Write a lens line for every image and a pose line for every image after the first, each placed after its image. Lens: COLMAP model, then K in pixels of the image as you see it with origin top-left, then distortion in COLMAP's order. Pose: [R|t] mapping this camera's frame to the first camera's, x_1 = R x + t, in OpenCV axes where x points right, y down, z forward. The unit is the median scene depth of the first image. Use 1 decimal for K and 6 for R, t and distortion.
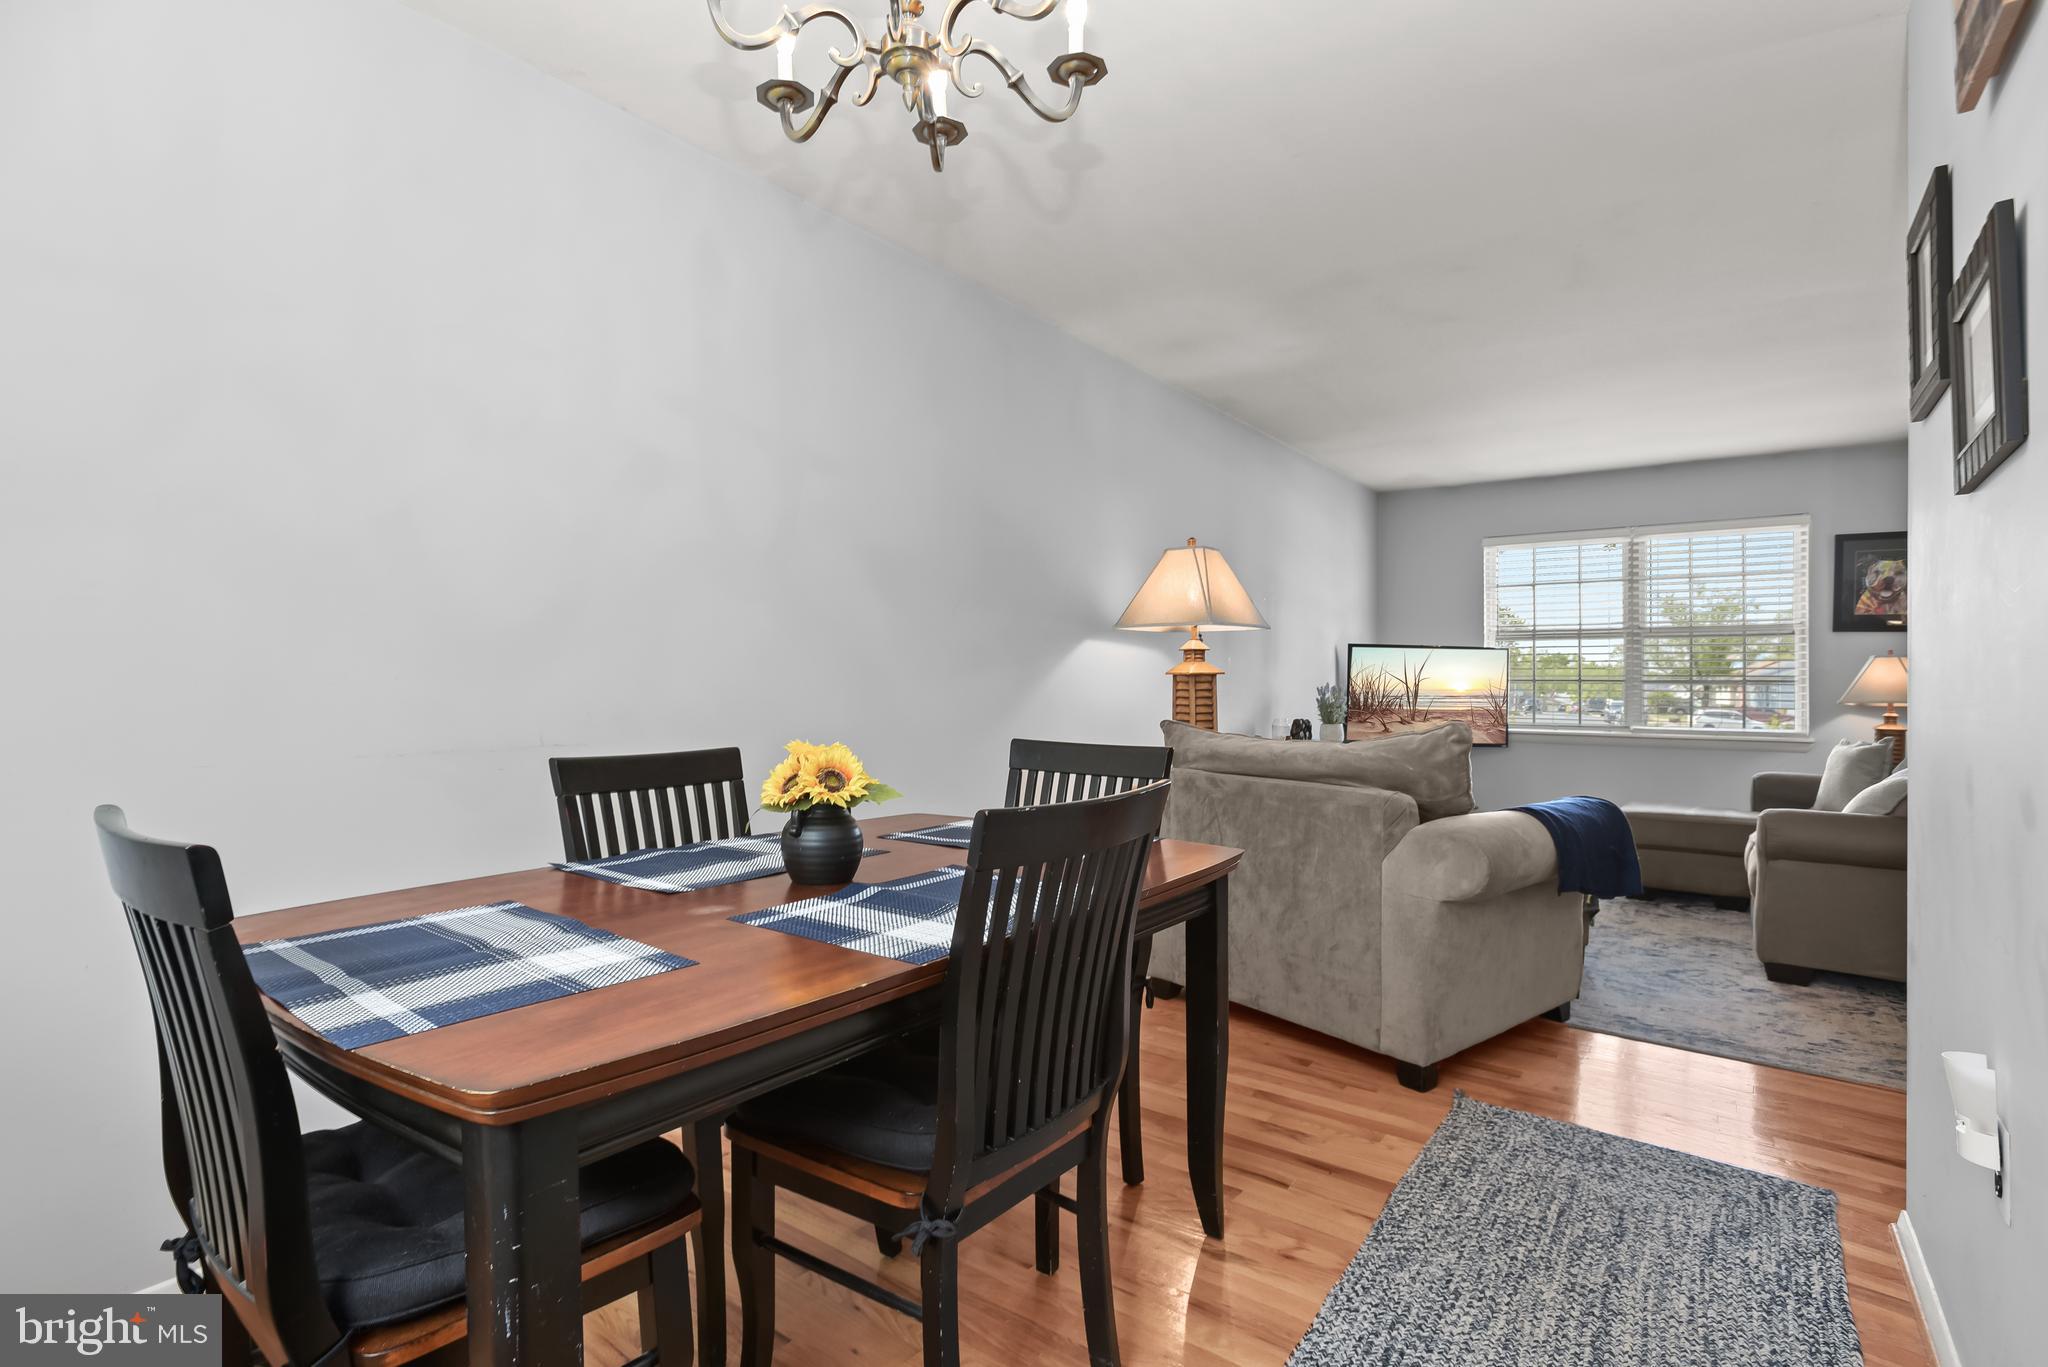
lens RADIAL K [[989.5, 0, 1026.7], [0, 989.5, 694.7], [0, 0, 1]] dist [-0.041399, 0.000061]
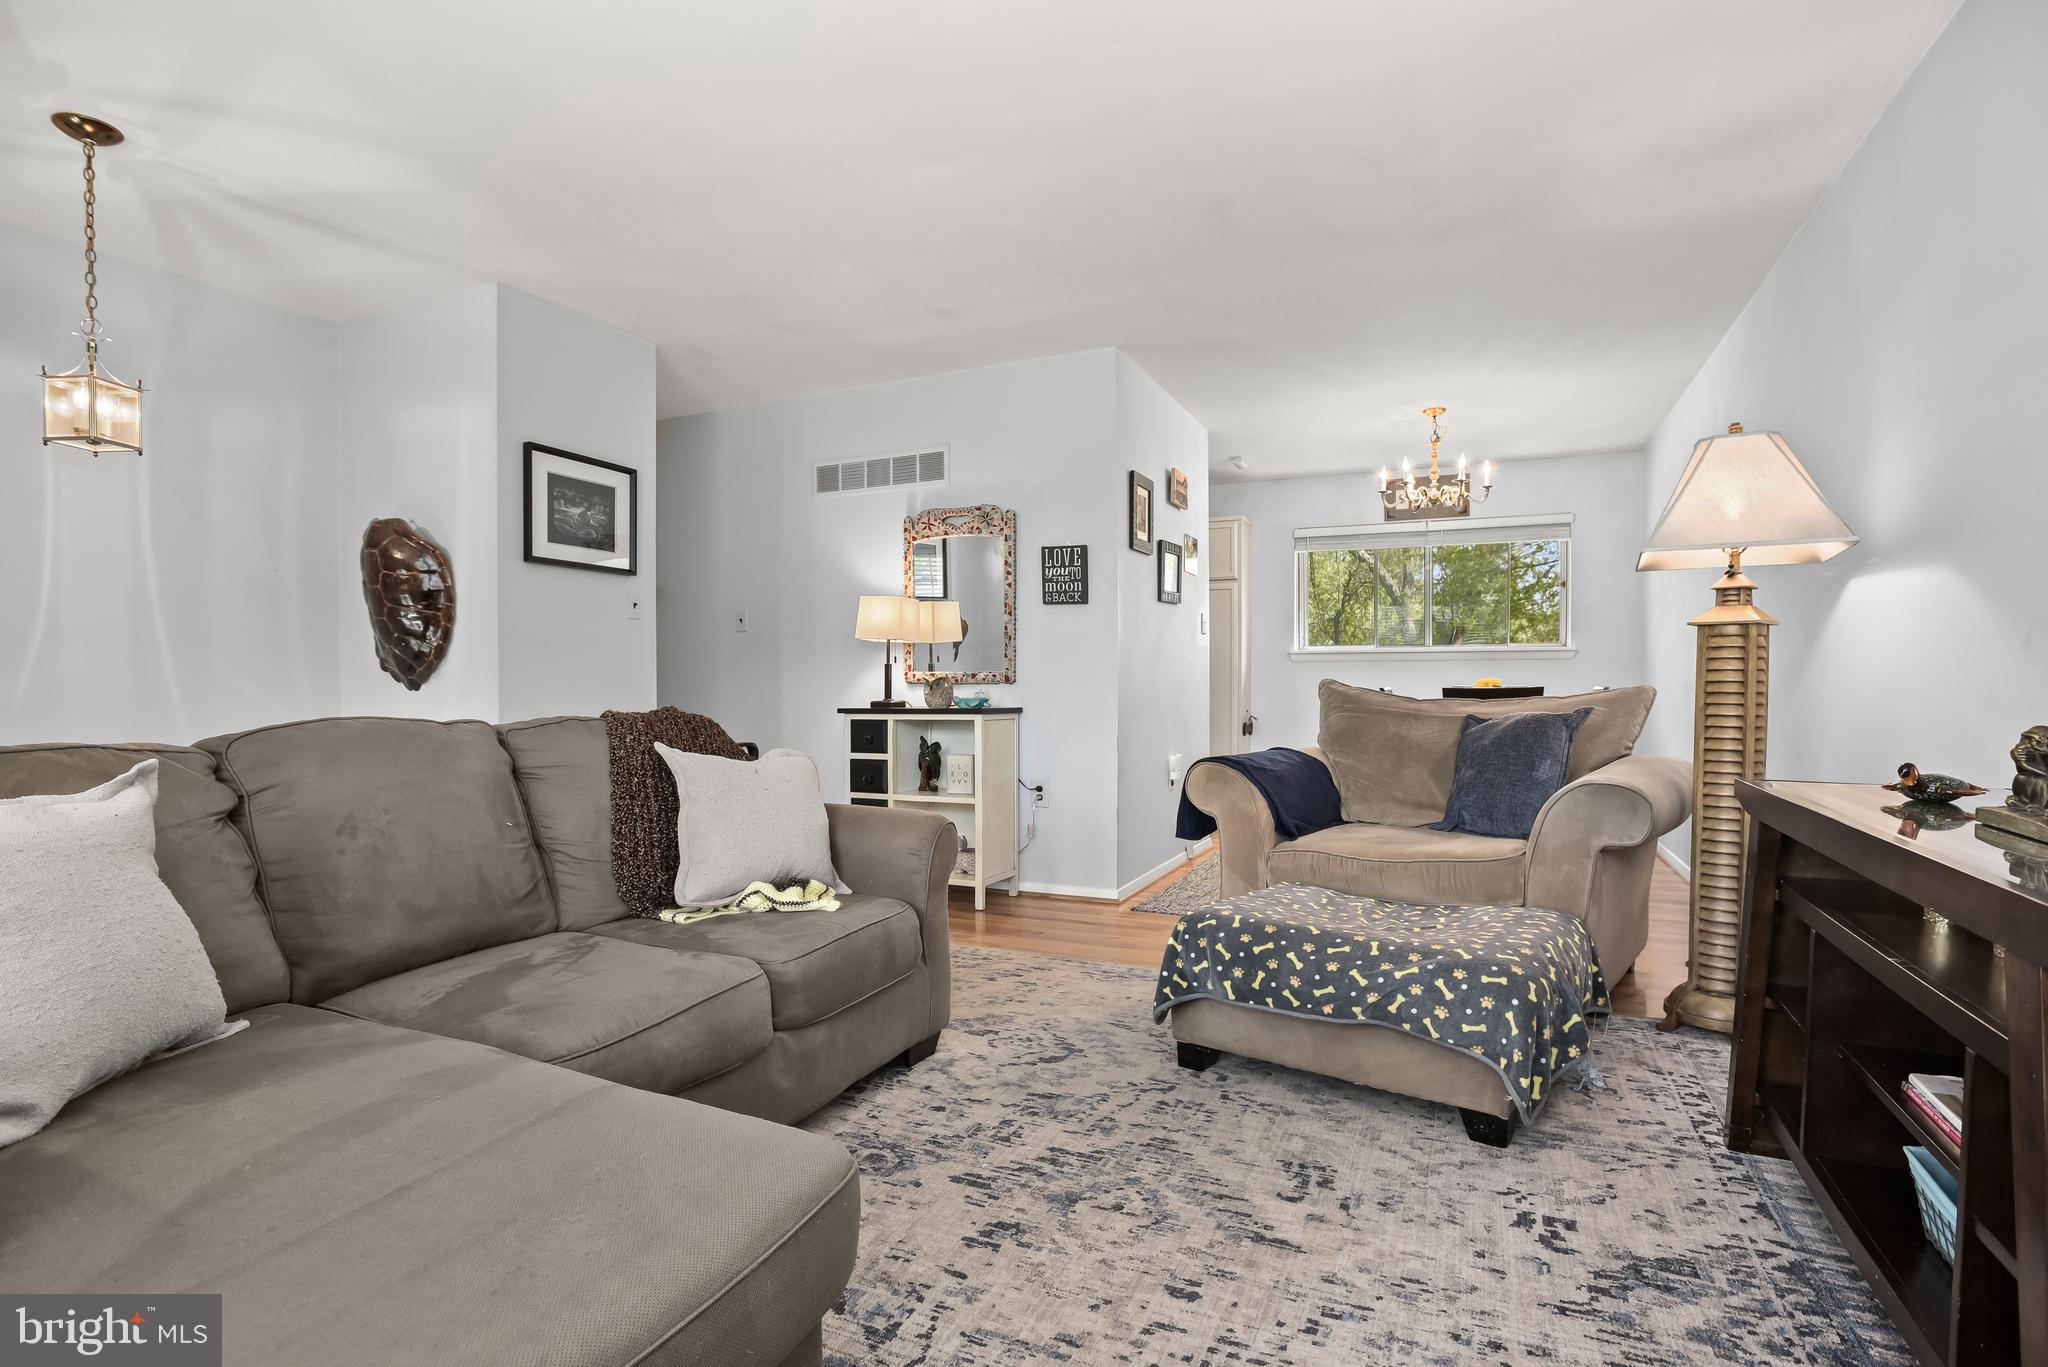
lens RADIAL K [[989.5, 0, 1021.9], [0, 989.5, 684.3], [0, 0, 1]] dist [-0.041399, 0.000061]
pose [[-0.982355, -0.000847, -0.187026, 0.536137], [-0.004892, 0.999764, 0.021169, 0.006886], [0.186964, 0.021710, -0.982127, 1.088528]]
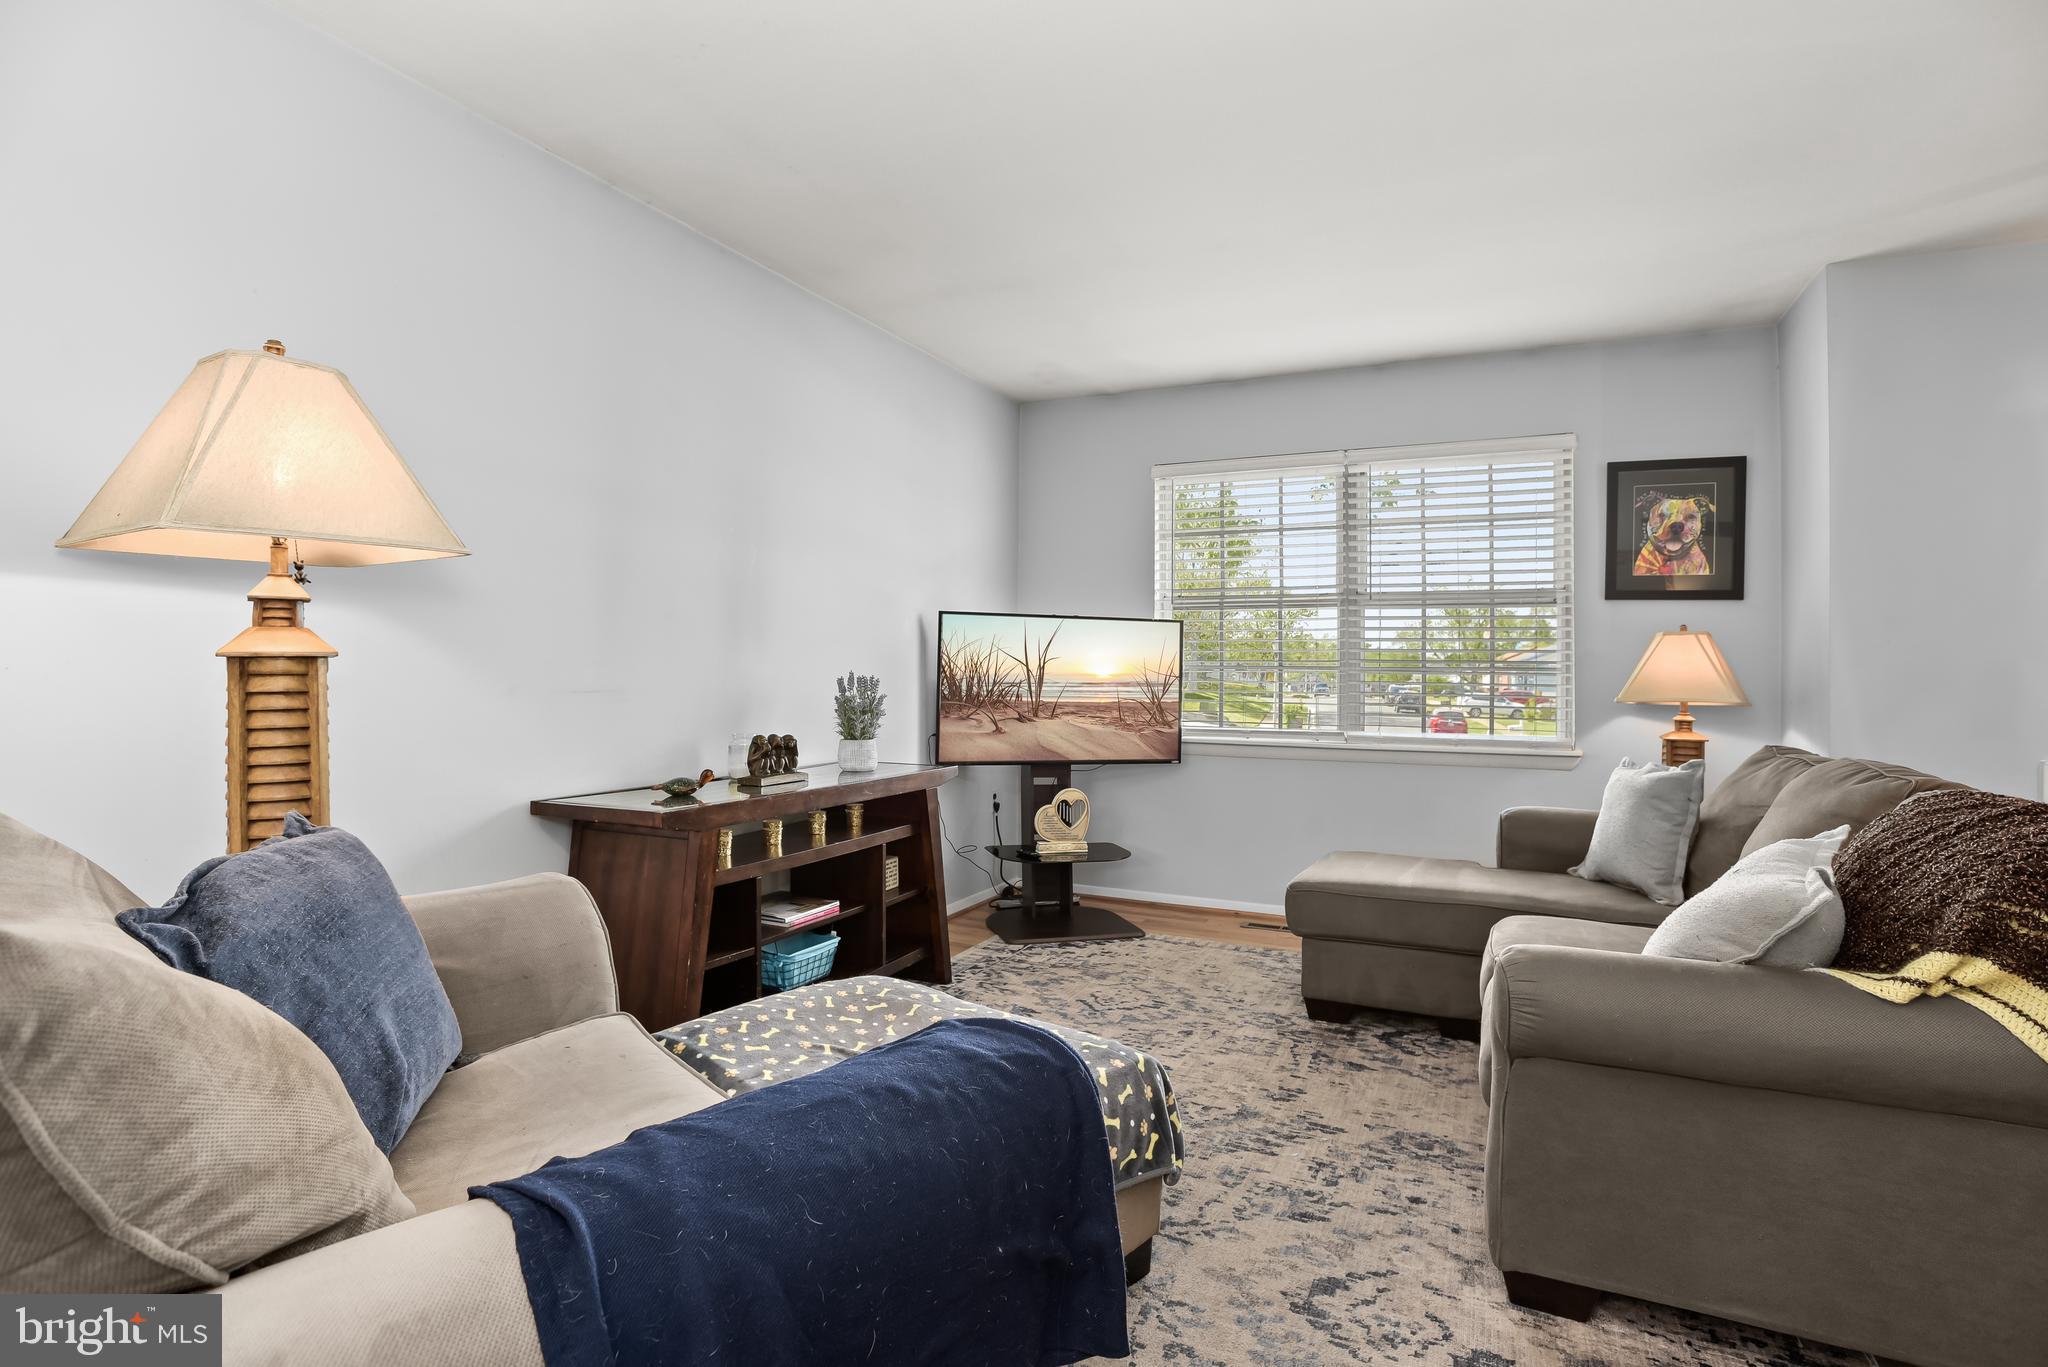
lens RADIAL K [[989.5, 0, 1026.6], [0, 989.5, 673.8], [0, 0, 1]] dist [-0.041399, 0.000061]
pose [[0.983820, 0.000527, 0.179159, 0.287577], [-0.000005, 0.999996, -0.002913, -0.008097], [-0.179160, 0.002865, 0.983816, 0.365812]]
